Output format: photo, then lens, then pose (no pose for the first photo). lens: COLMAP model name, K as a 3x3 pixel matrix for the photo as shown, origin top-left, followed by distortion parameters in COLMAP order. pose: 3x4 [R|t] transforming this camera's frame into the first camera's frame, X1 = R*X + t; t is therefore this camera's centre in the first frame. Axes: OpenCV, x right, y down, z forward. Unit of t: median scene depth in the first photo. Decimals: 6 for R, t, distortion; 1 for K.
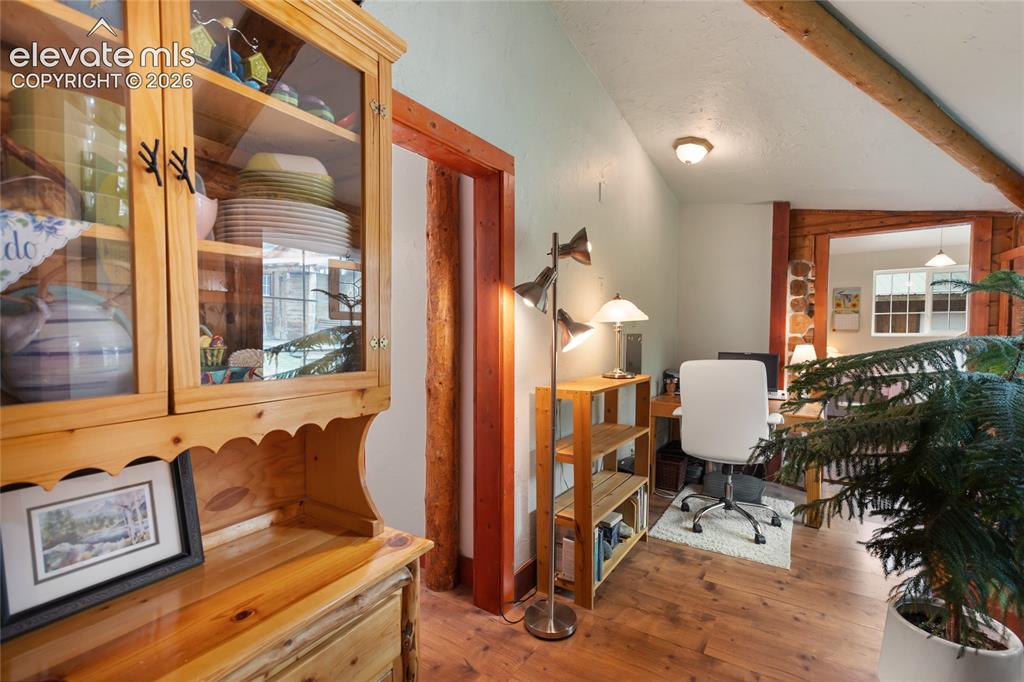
lens RADIAL K [[466.0, 0, 515.8], [0, 466.0, 344.3], [0, 0, 1]] dist [0.003804, 0.001027]
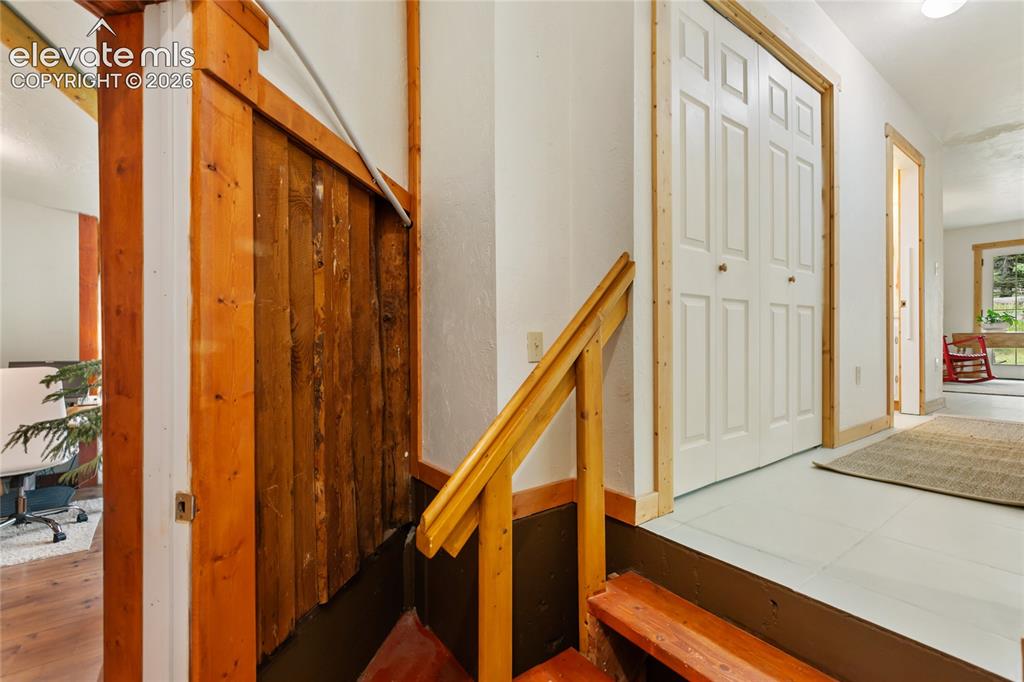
lens RADIAL K [[466.0, 0, 513.7], [0, 466.0, 341.7], [0, 0, 1]] dist [0.003804, 0.001027]
pose [[0.363085, -0.008982, 0.931713, -0.090673], [0.026284, 0.999654, -0.000606, 0.006364], [-0.931385, 0.024709, 0.363196, -0.374162]]
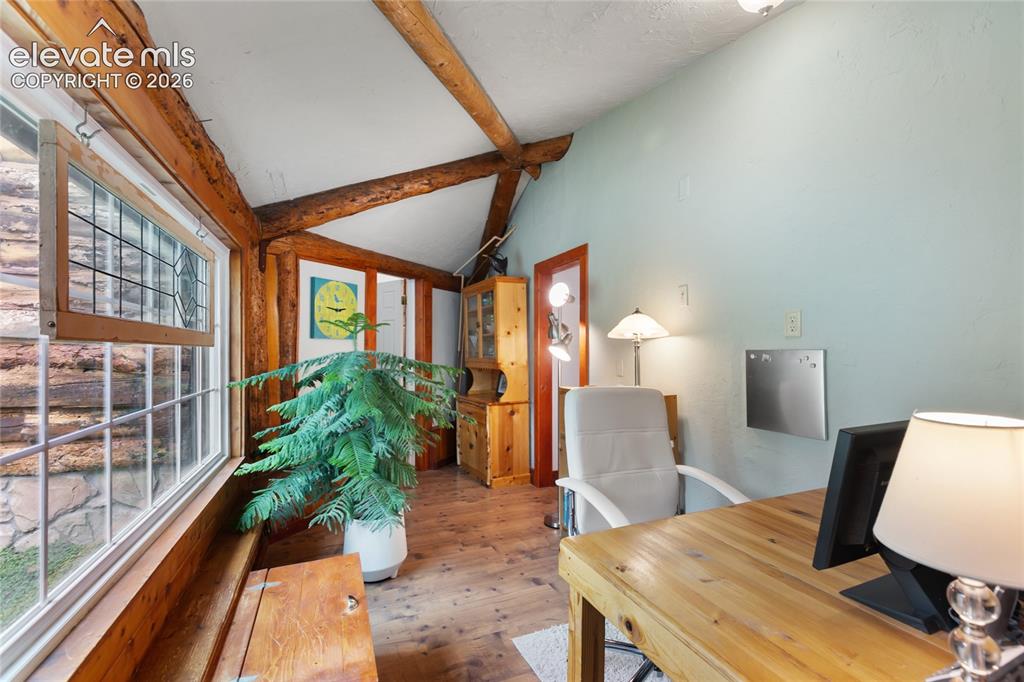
lens RADIAL K [[466.0, 0, 511.6], [0, 466.0, 344.0], [0, 0, 1]] dist [0.003804, 0.001027]
pose [[-0.560812, -0.008768, -0.827897, 1.219780], [-0.019804, 0.999800, 0.002826, -0.030976], [0.827706, 0.017980, -0.560873, 1.397525]]
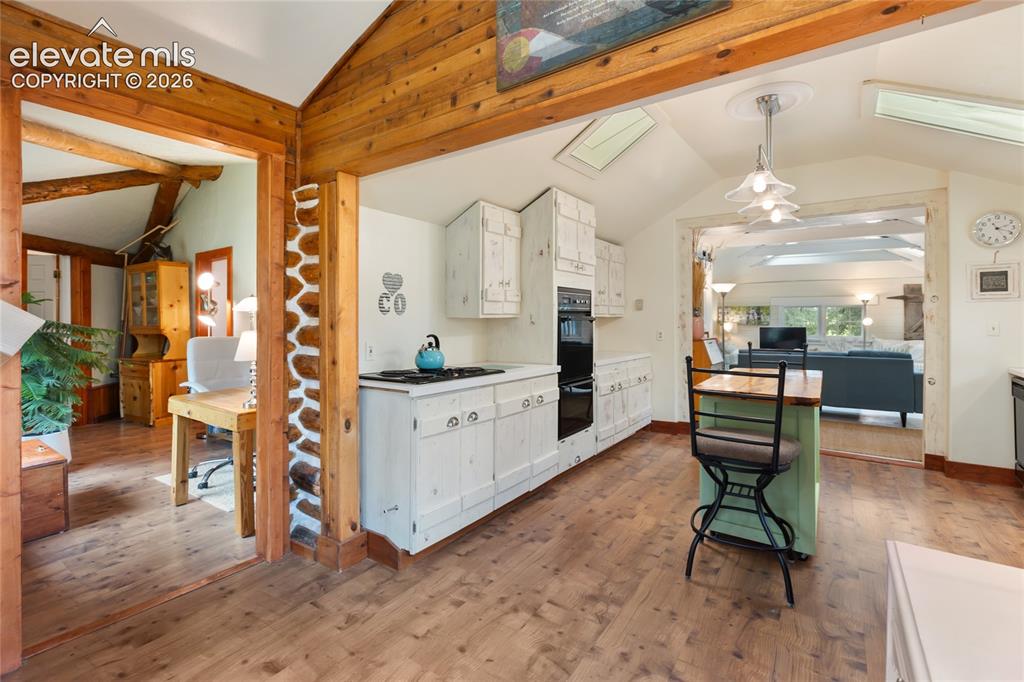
lens RADIAL K [[466.0, 0, 510.1], [0, 466.0, 321.7], [0, 0, 1]] dist [0.003804, 0.001027]
pose [[-0.027039, 0.004829, -0.999623, 1.780370], [-0.023358, 0.999712, 0.005462, -0.038047], [0.999361, 0.023497, -0.026918, 1.913626]]
